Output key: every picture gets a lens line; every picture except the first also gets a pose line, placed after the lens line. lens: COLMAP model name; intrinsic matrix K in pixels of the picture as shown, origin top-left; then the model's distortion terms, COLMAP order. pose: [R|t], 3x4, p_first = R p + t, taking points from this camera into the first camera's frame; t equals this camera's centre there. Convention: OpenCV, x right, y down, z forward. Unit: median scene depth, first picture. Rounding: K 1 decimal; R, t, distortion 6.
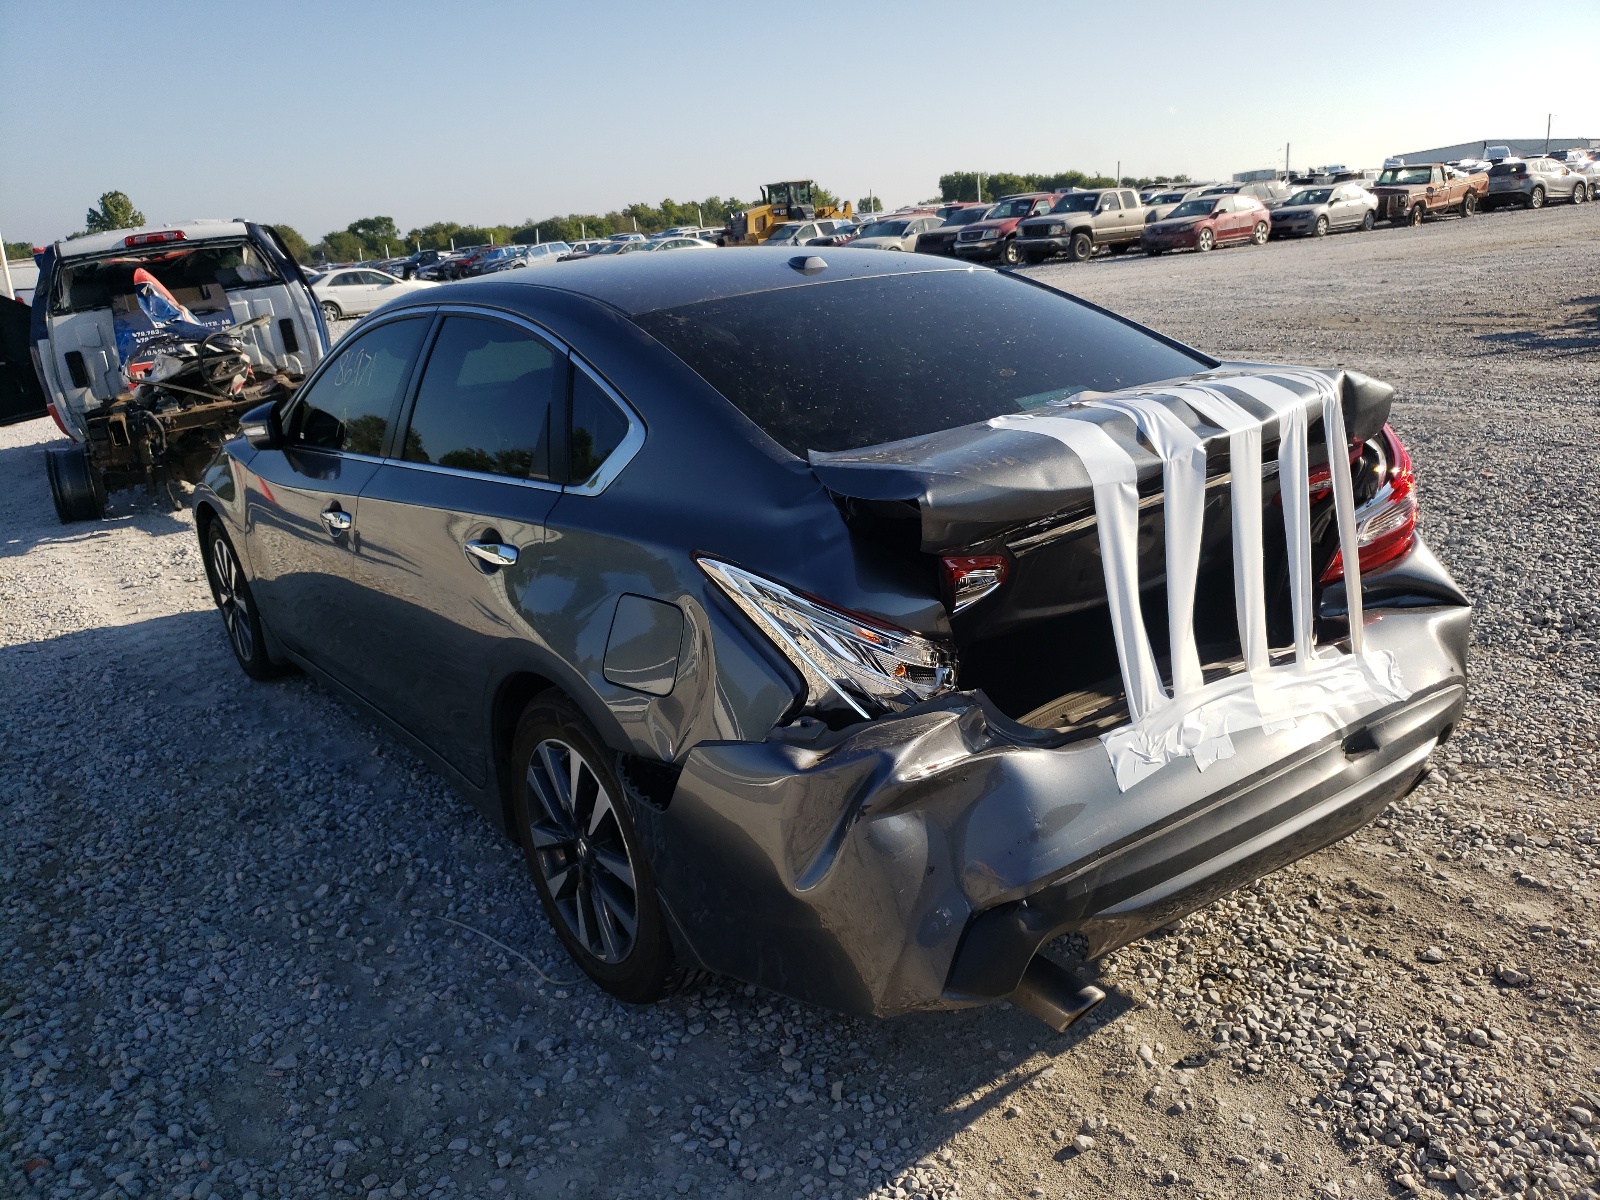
lens RADIAL K [[1386.4, 0, 800.0], [0, 1386.4, 600.0], [0, 0, 1]] dist [-0.038787, 0.101253]
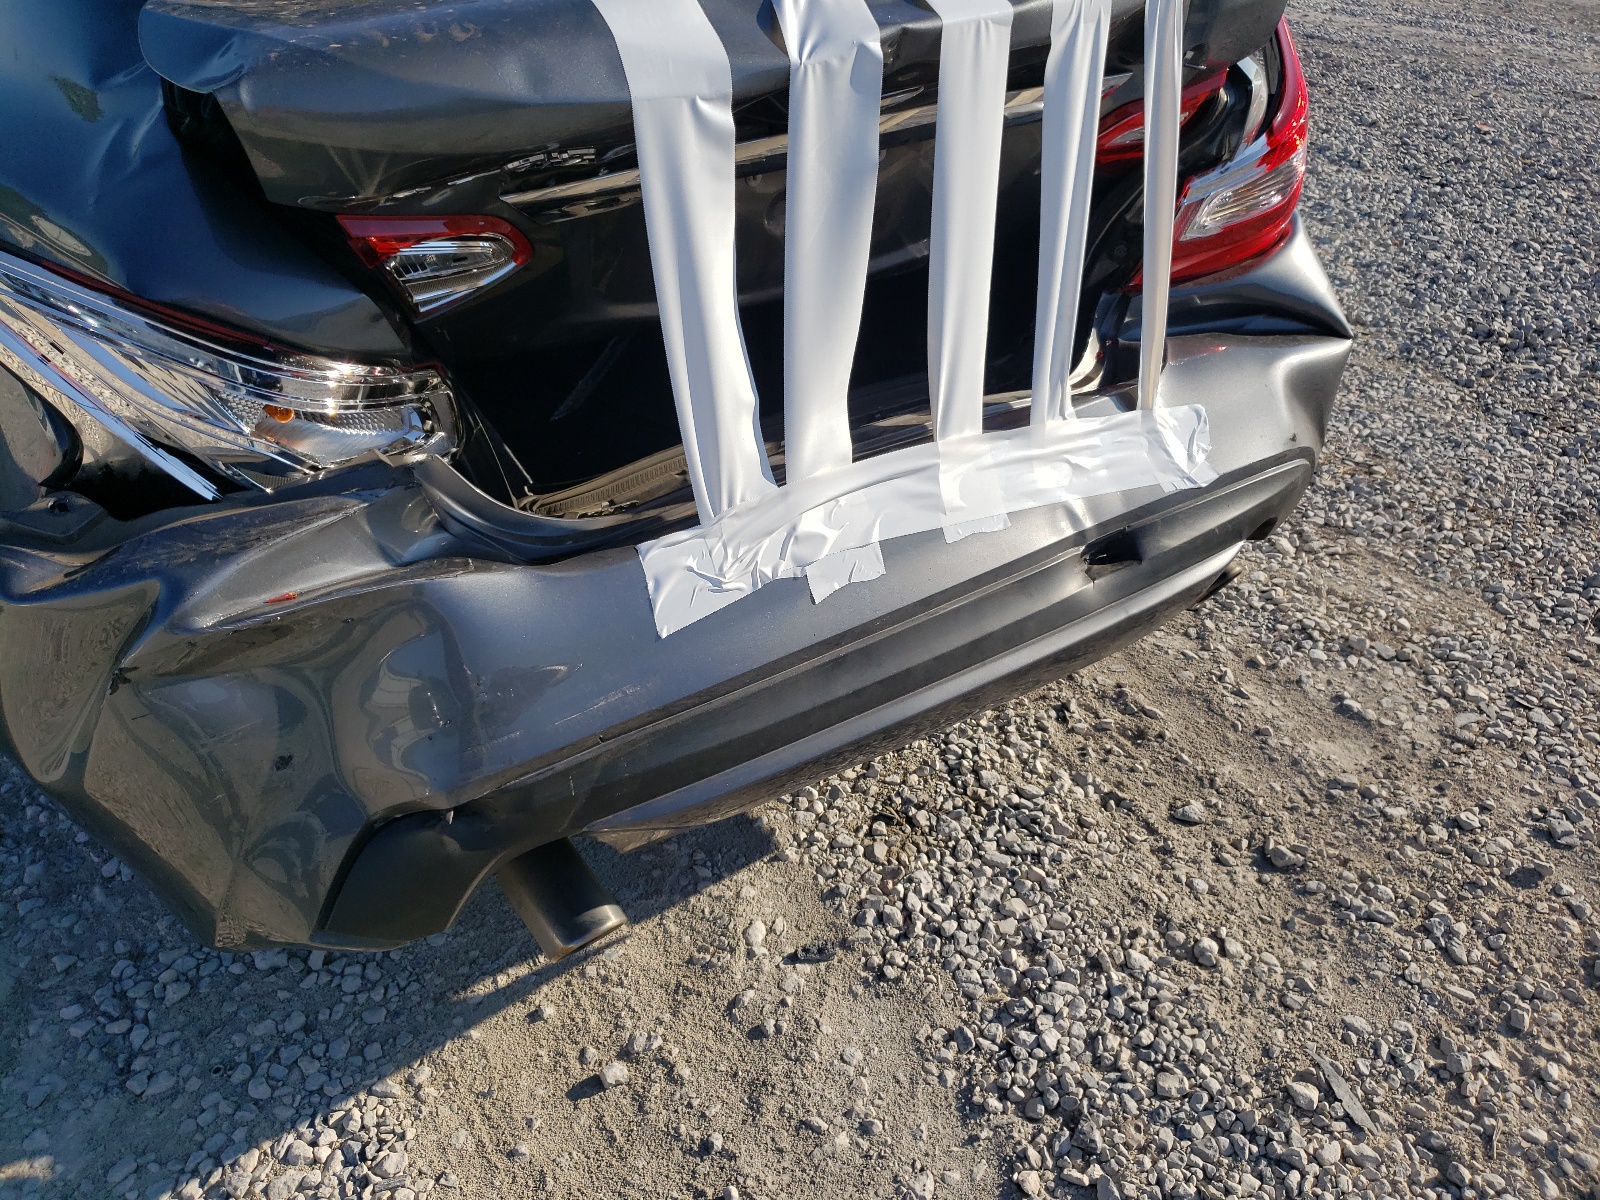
lens RADIAL K [[1315.9, 0, 800.0], [0, 1315.9, 600.0], [0, 0, 1]] dist [-0.007683, 0.014260]
pose [[0.996291, 0.085205, 0.012039, 0.245651], [-0.084925, 0.951022, 0.297230, -0.050468], [0.013876, -0.297150, 0.954730, 0.376918]]
